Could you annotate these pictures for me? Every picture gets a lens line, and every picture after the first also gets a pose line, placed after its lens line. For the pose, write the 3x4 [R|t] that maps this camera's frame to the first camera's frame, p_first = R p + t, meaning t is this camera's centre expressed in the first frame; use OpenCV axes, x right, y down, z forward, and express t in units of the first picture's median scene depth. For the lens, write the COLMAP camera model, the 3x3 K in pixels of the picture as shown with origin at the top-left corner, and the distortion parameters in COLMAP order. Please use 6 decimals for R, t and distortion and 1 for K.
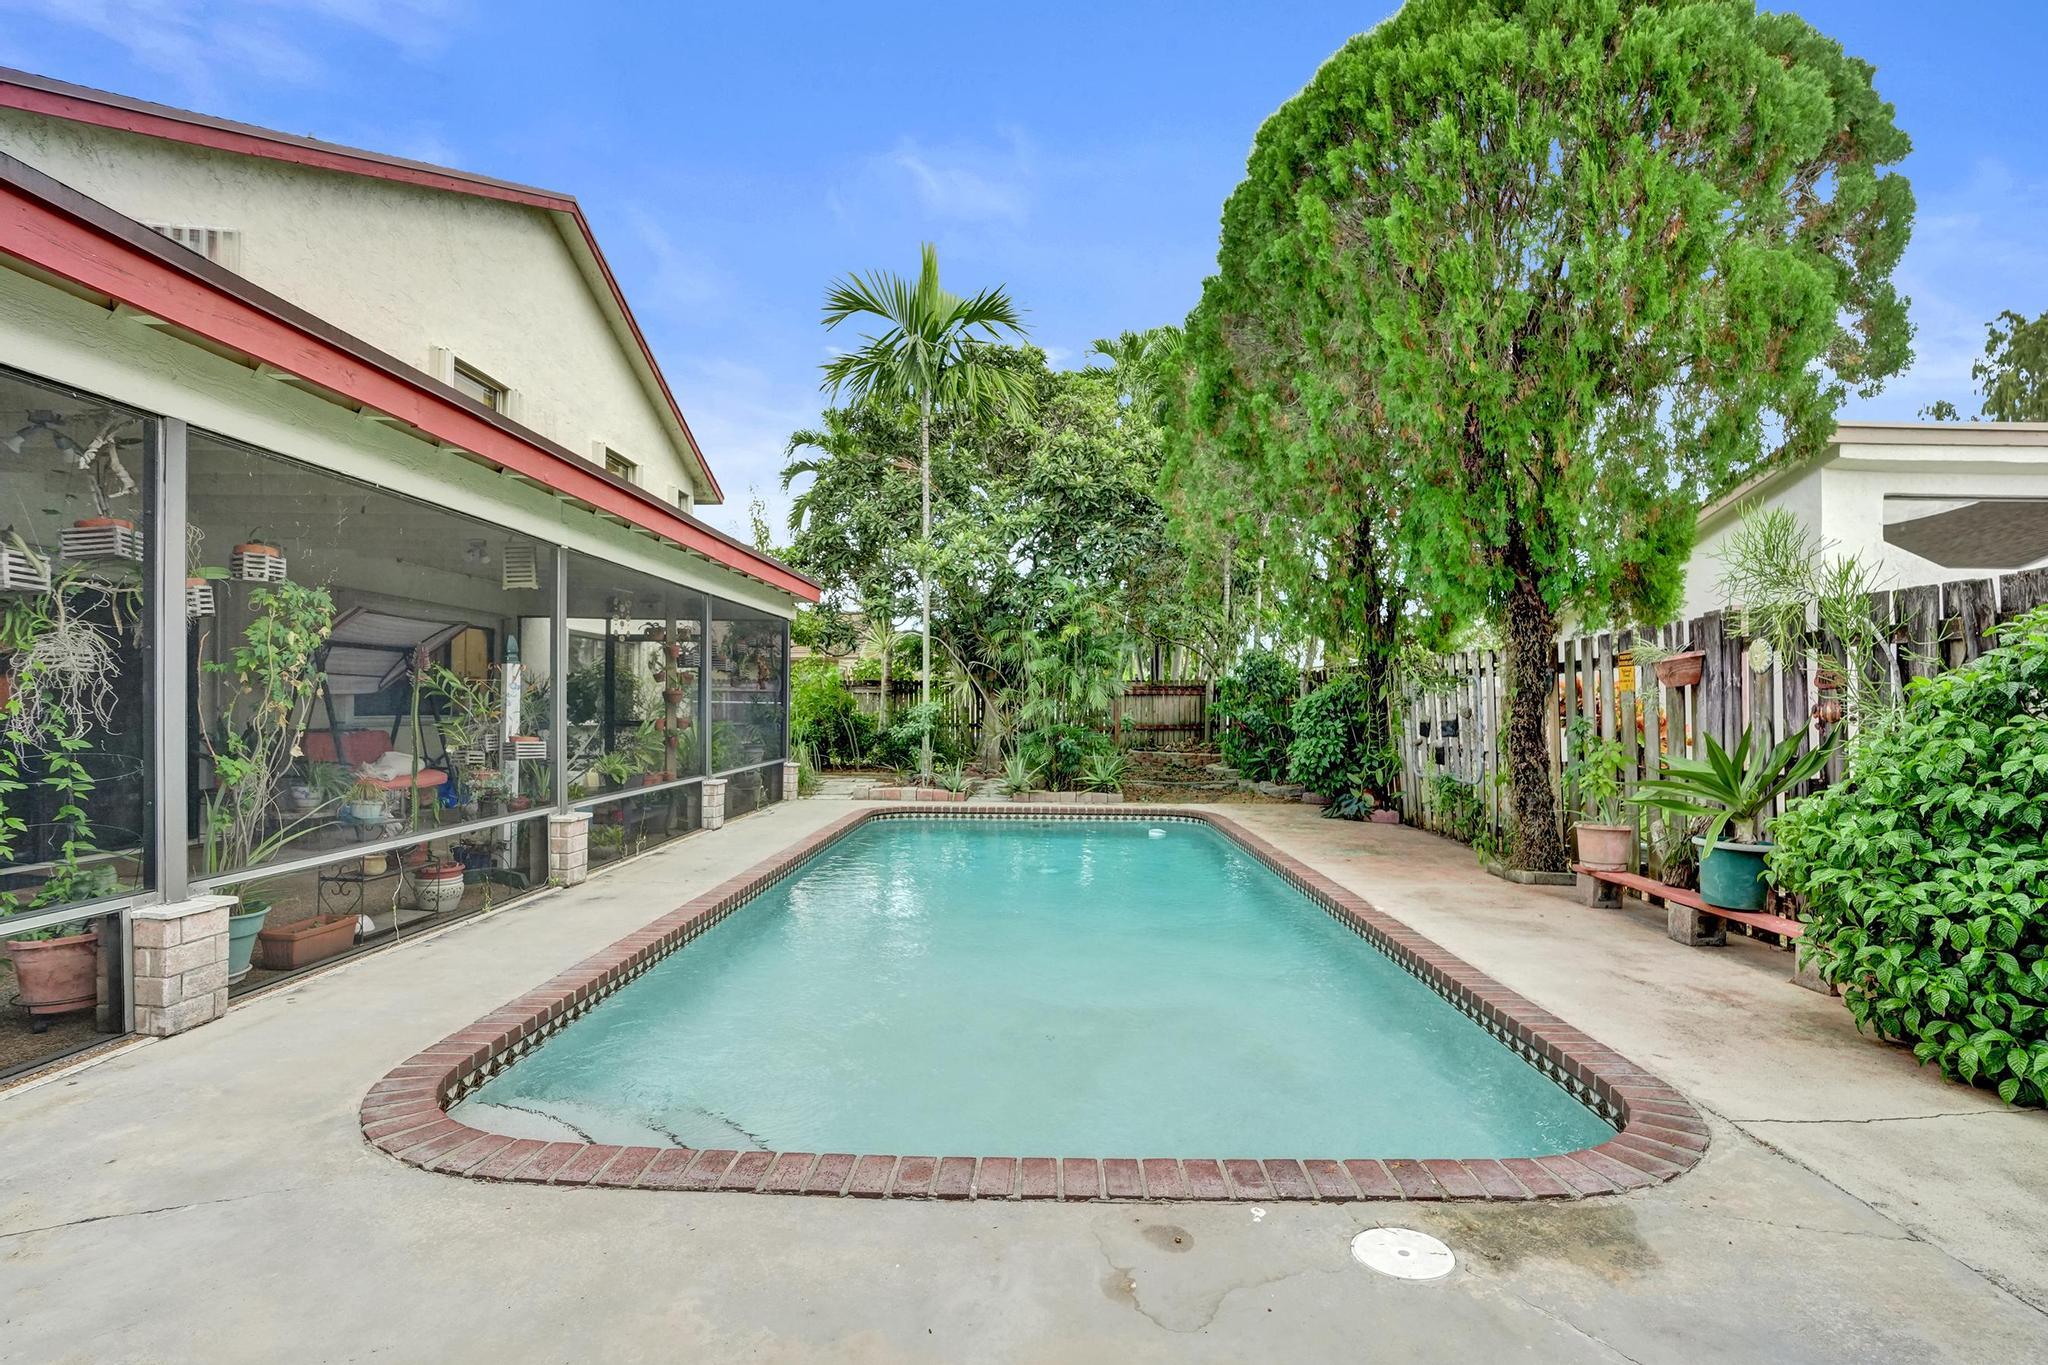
lens RADIAL K [[983.3, 0, 1035.8], [0, 983.3, 692.9], [0, 0, 1]] dist [-0.067667, 0.027648]
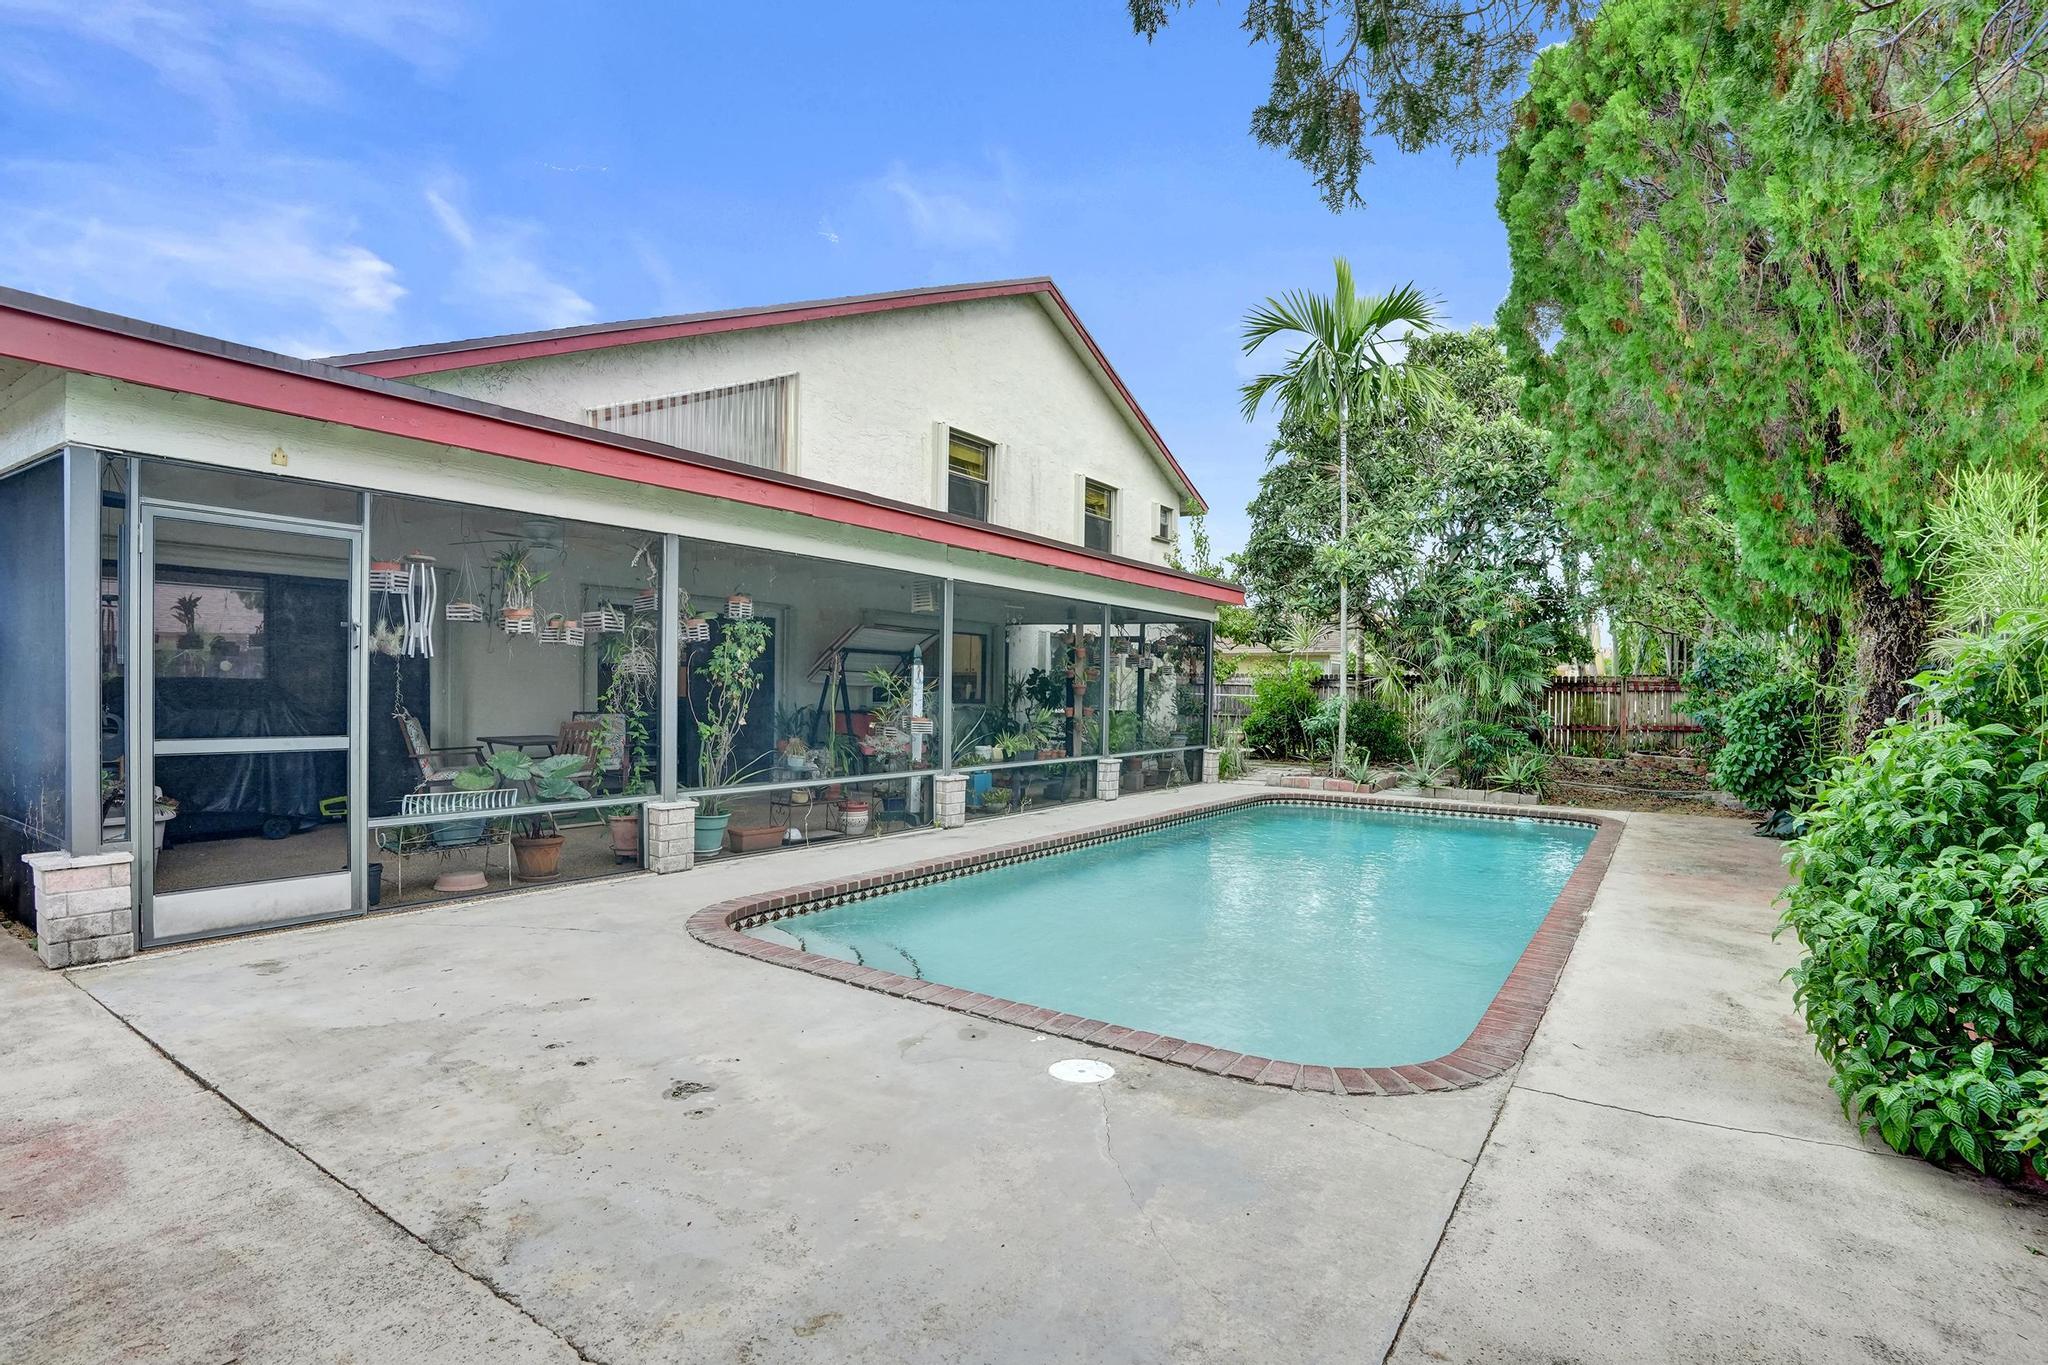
lens RADIAL K [[983.3, 0, 1035.8], [0, 983.3, 692.9], [0, 0, 1]] dist [-0.067667, 0.027648]
pose [[0.839861, 0.010042, -0.542709, 0.376400], [-0.005878, 0.999938, 0.009406, -0.004962], [0.542770, -0.004710, 0.839868, -0.100448]]
